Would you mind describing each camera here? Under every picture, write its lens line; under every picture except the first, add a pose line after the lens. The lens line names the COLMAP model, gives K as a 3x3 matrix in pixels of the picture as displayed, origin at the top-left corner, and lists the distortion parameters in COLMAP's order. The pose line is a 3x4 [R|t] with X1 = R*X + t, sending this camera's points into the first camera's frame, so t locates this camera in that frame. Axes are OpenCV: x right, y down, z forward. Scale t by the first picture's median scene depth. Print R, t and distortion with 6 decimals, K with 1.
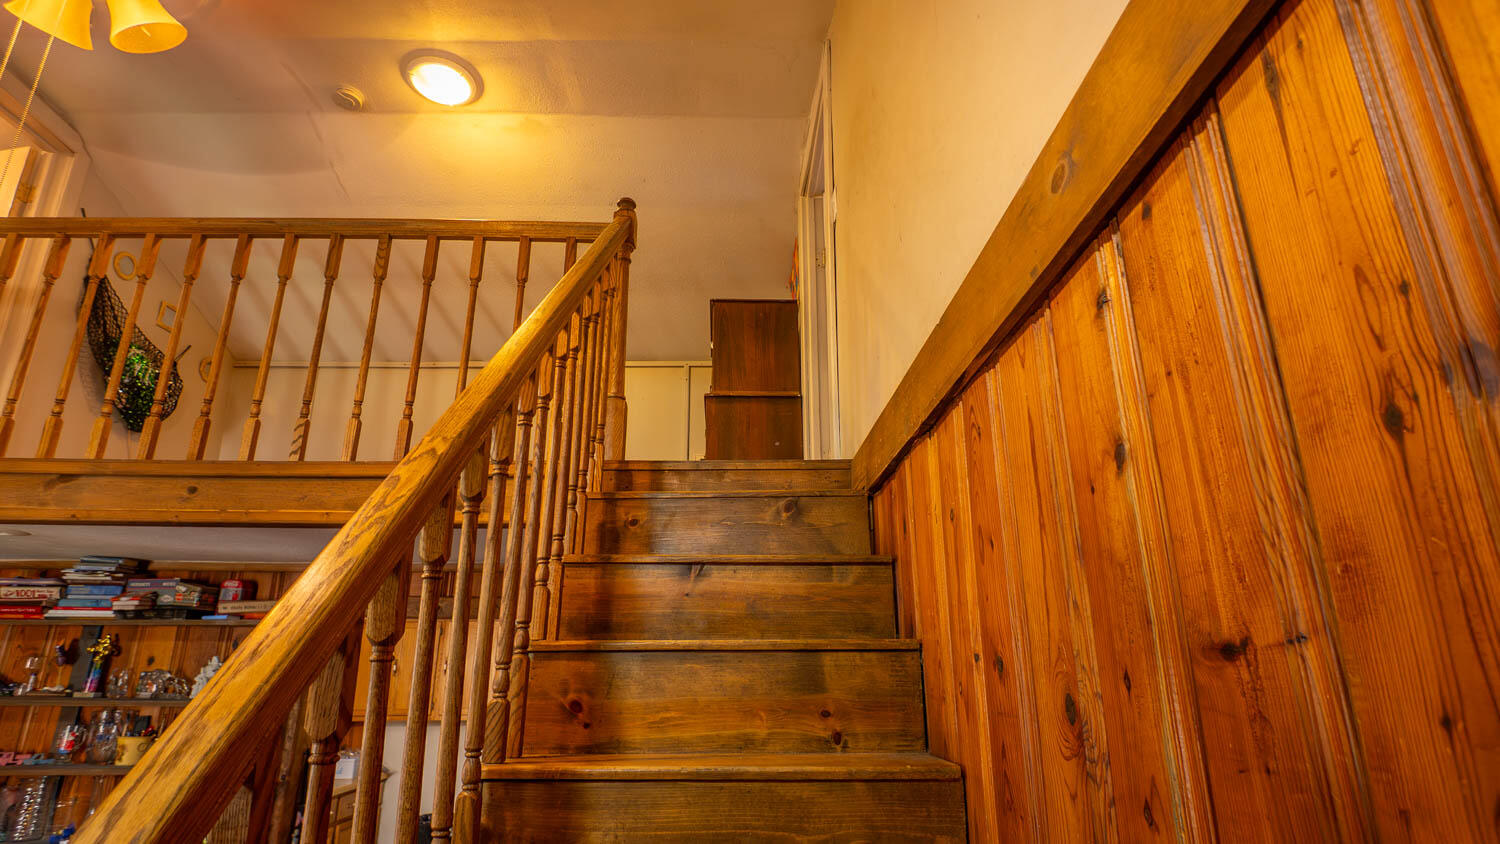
lens RADIAL K [[765.0, 0, 744.1], [0, 765.0, 425.6], [0, 0, 1]] dist [0.045428, -0.042876]
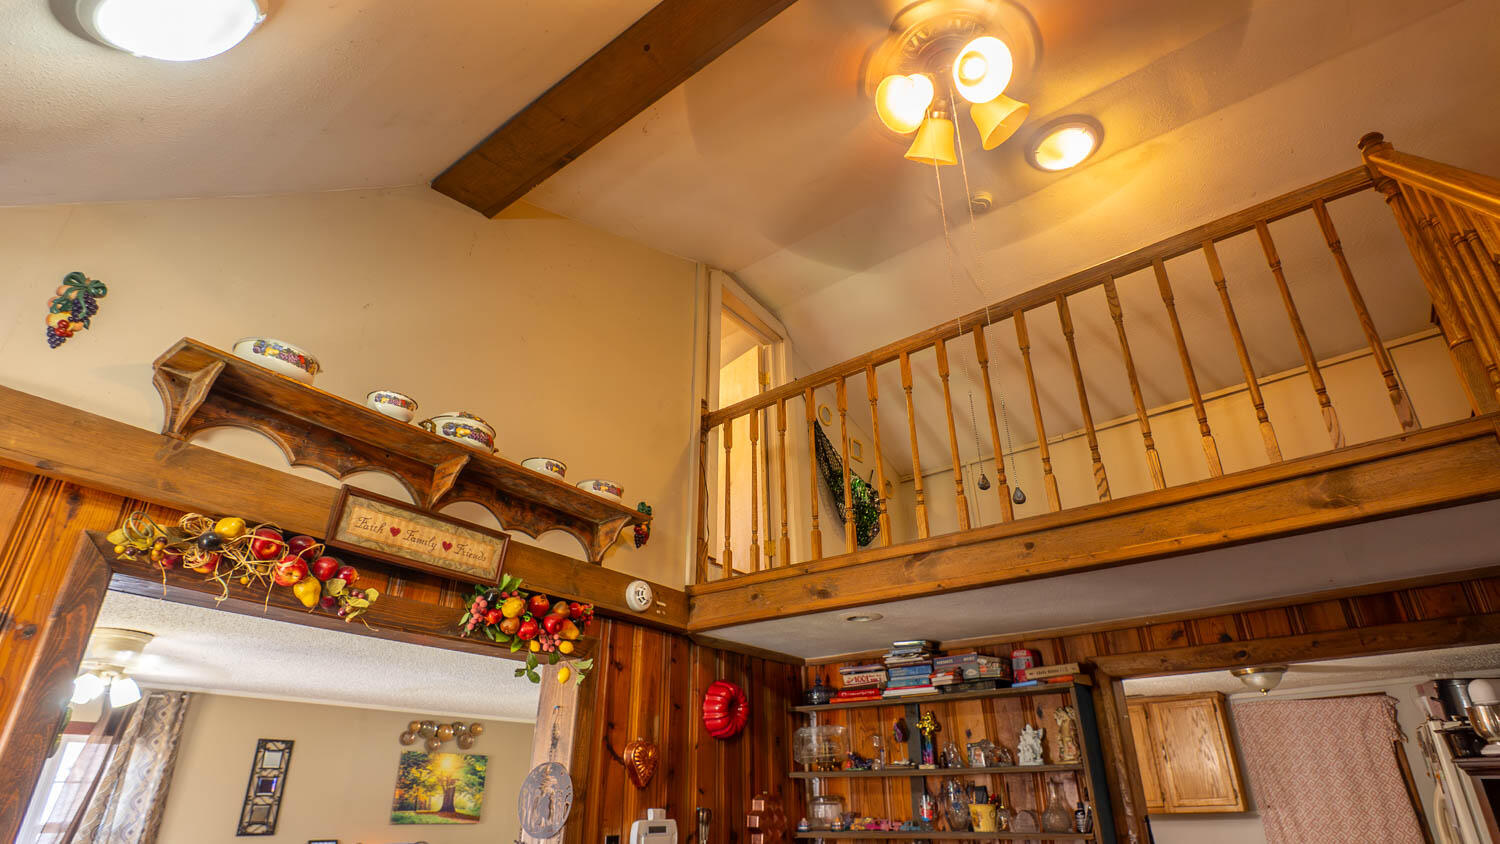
lens RADIAL K [[775.7, 0, 755.7], [0, 775.7, 416.0], [0, 0, 1]] dist [0.002317, -0.016827]
pose [[0.780461, -0.286119, -0.555892, -0.271307], [0.200216, 0.956692, -0.211313, 0.047751], [0.592279, 0.053623, 0.803947, -0.086198]]
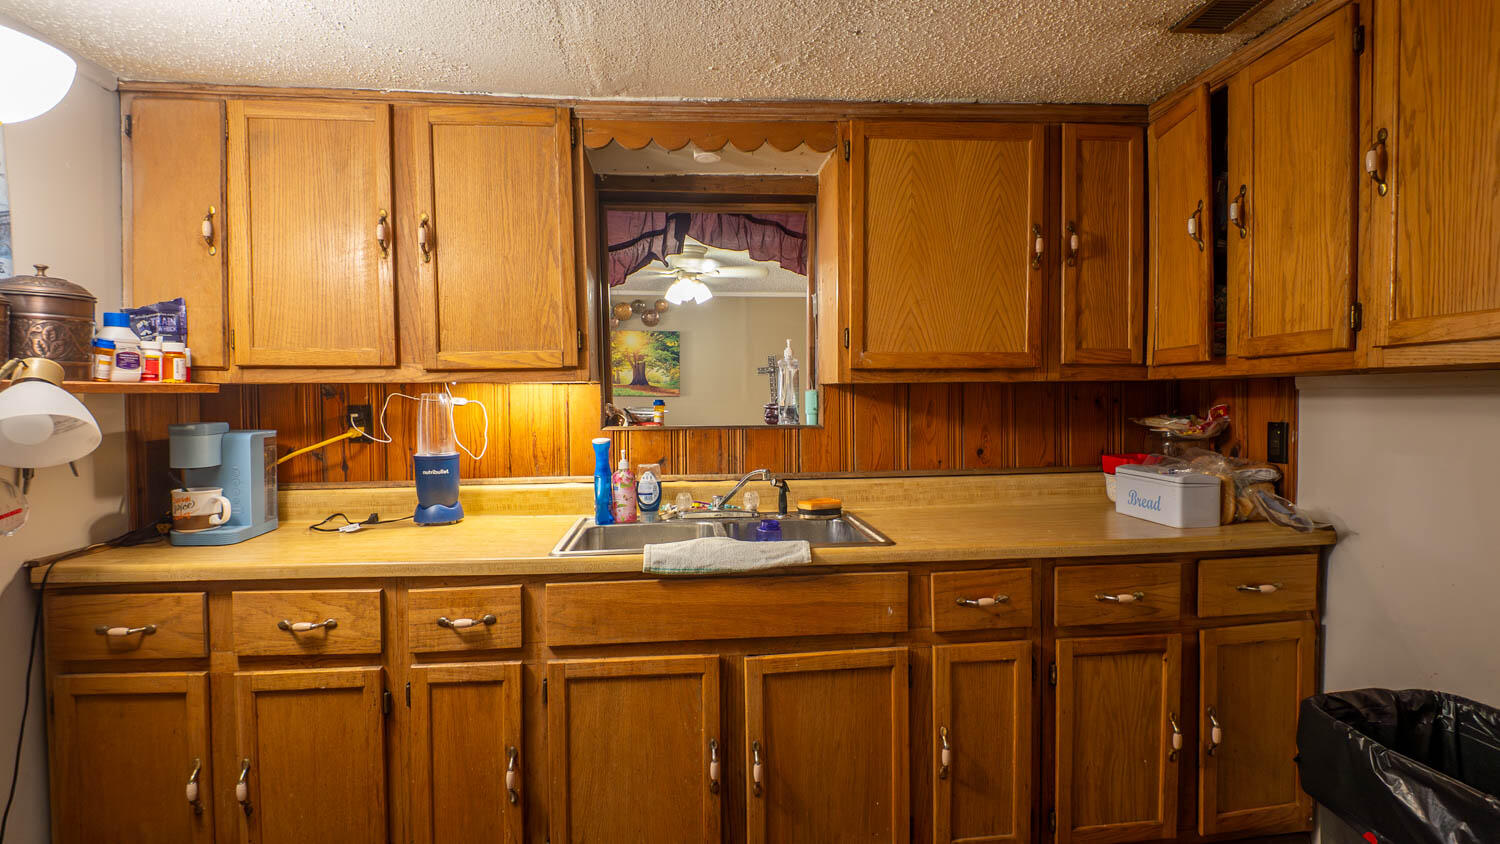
lens RADIAL K [[773.1, 0, 755.5], [0, 773.1, 421.2], [0, 0, 1]] dist [0.046805, -0.055982]
pose [[0.057559, 0.033188, -0.997790, -0.294002], [0.307281, 0.950339, 0.049335, 0.611118], [0.949877, -0.309442, 0.044503, 1.512517]]
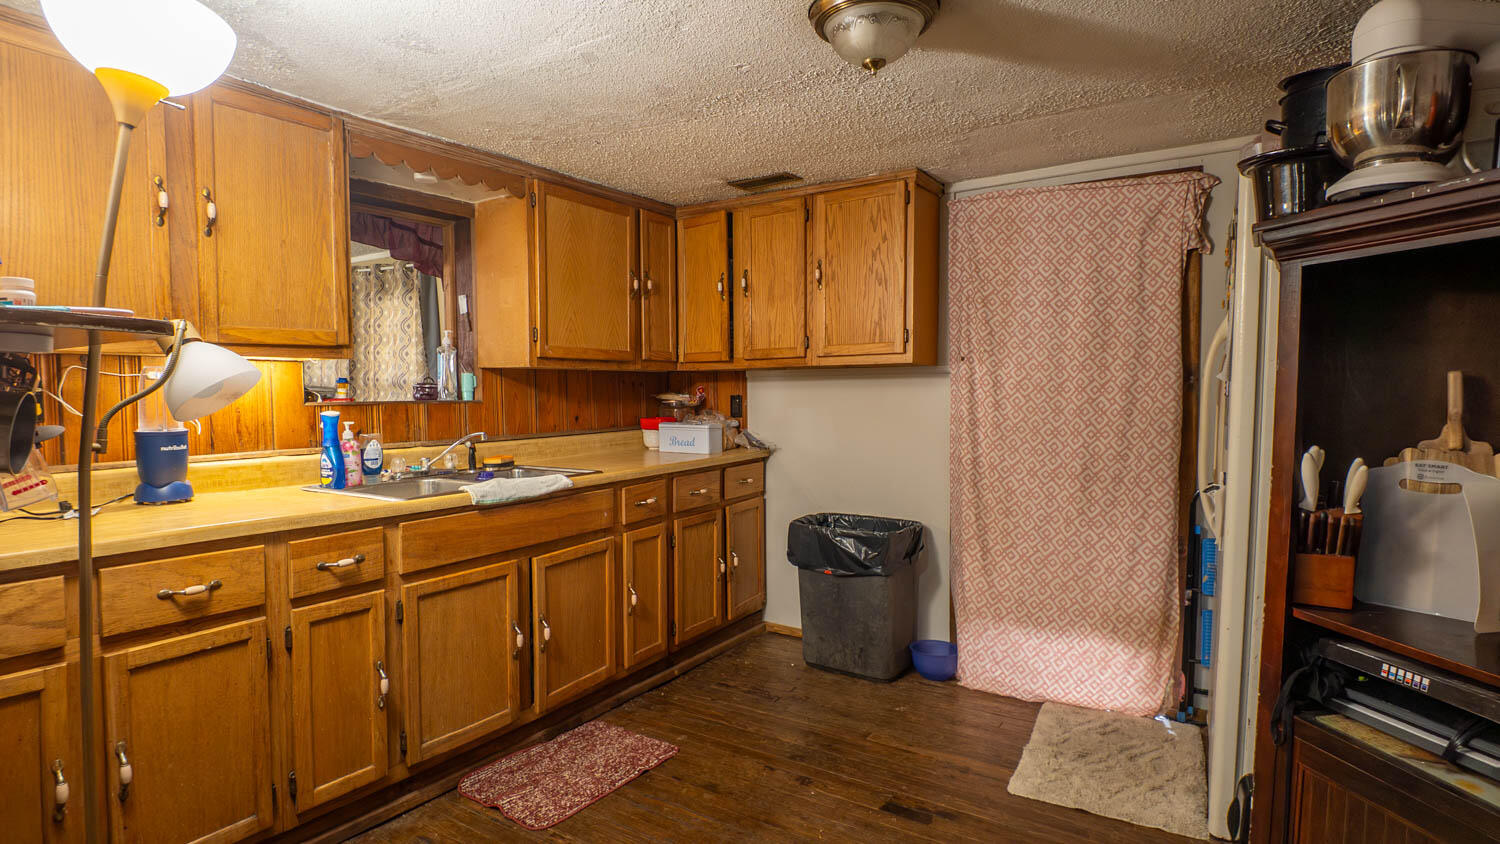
lens RADIAL K [[770.2, 0, 745.3], [0, 770.2, 423.5], [0, 0, 1]] dist [0.003555, -0.011910]
pose [[0.816156, 0.022514, -0.577393, -0.215145], [0.177055, 0.941432, 0.286978, 0.474466], [0.550038, -0.336449, 0.764369, 1.017044]]
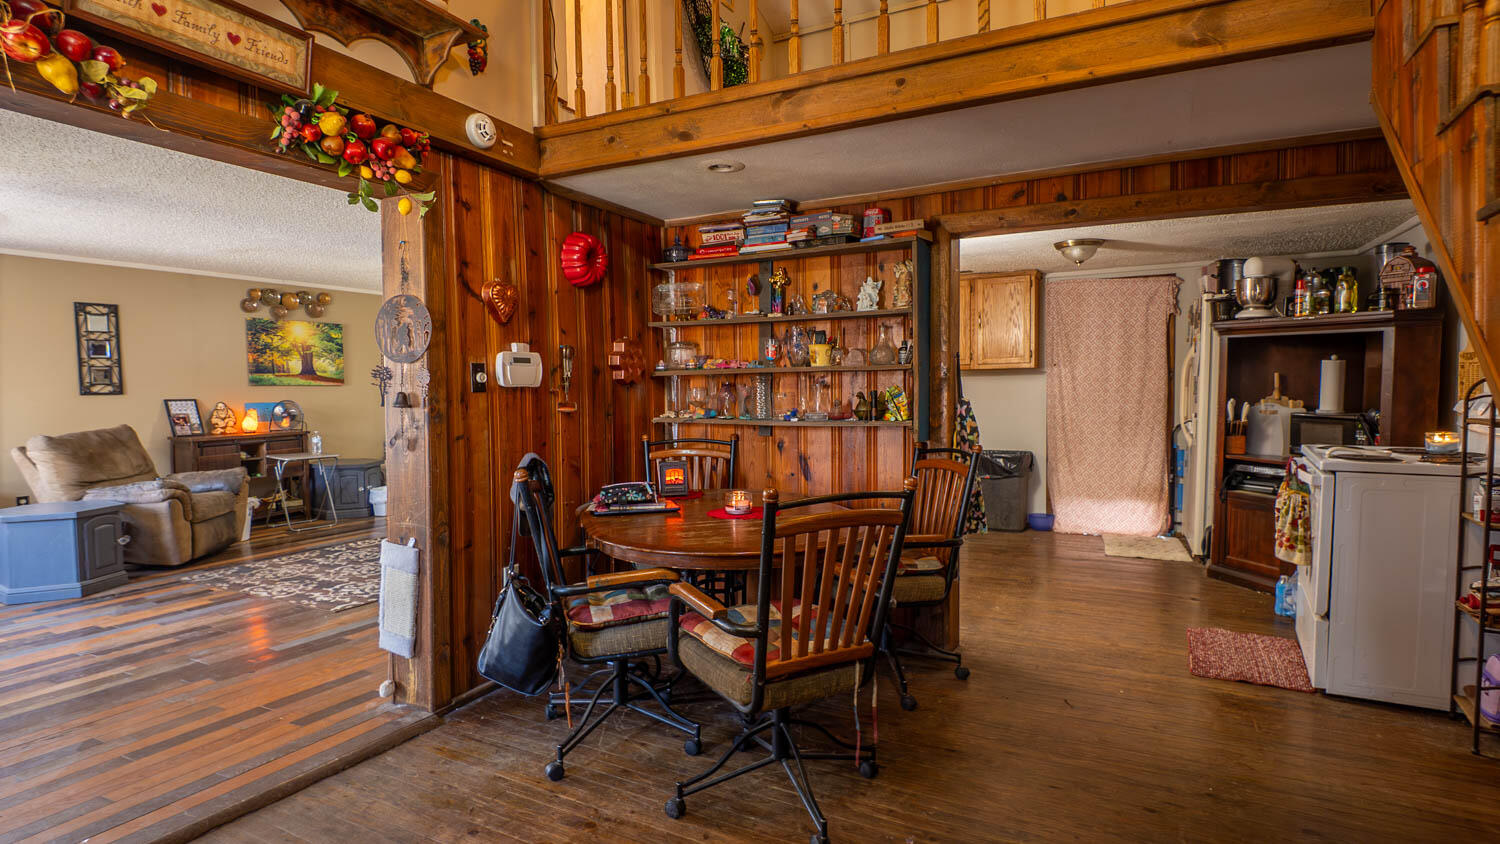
lens RADIAL K [[773.1, 0, 755.5], [0, 773.1, 421.2], [0, 0, 1]] dist [0.046805, -0.055982]
pose [[0.876677, 0.010800, -0.480959, -0.284106], [0.159801, 0.936443, 0.312310, 0.115719], [0.453763, -0.350652, 0.819232, -0.084364]]
